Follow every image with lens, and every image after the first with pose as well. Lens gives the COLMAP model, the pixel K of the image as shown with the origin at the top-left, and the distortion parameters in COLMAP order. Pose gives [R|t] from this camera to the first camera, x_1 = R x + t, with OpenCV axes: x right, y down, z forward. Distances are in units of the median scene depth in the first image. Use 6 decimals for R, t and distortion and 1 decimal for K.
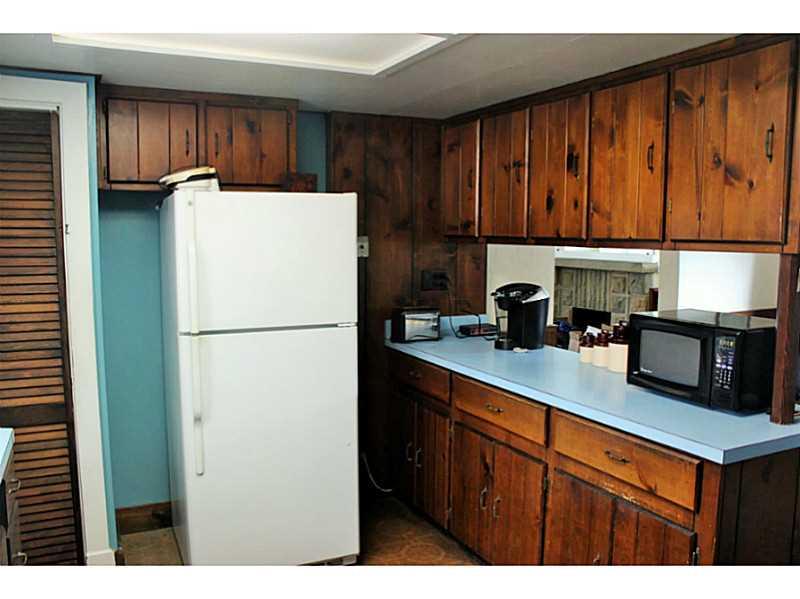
lens RADIAL K [[663.3, 0, 396.1], [0, 663.3, 302.5], [0, 0, 1]] dist [-0.162336, 0.147515]
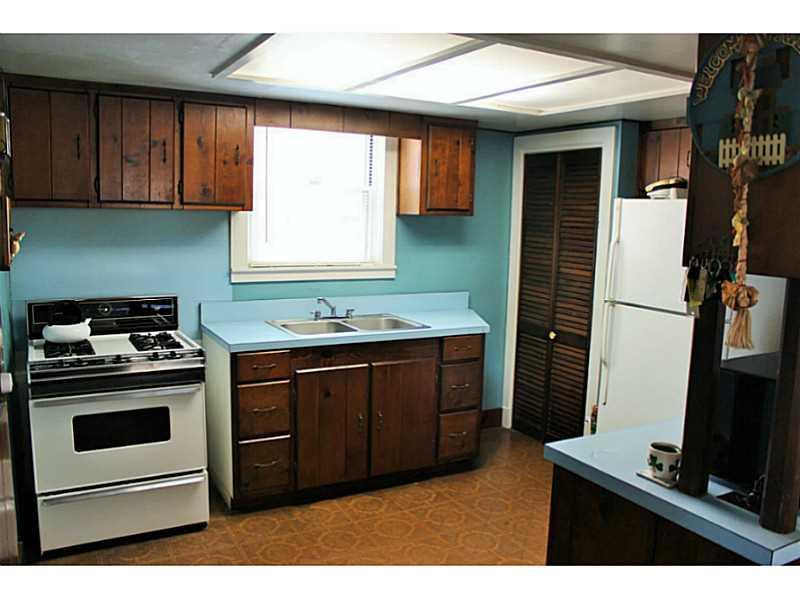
lens RADIAL K [[663.3, 0, 396.1], [0, 663.3, 302.5], [0, 0, 1]] dist [-0.162336, 0.147515]
pose [[0.045560, 0.135143, -0.989778, 1.021475], [-0.132726, 0.982842, 0.128087, -0.065717], [0.990105, 0.125534, 0.062715, 0.449141]]
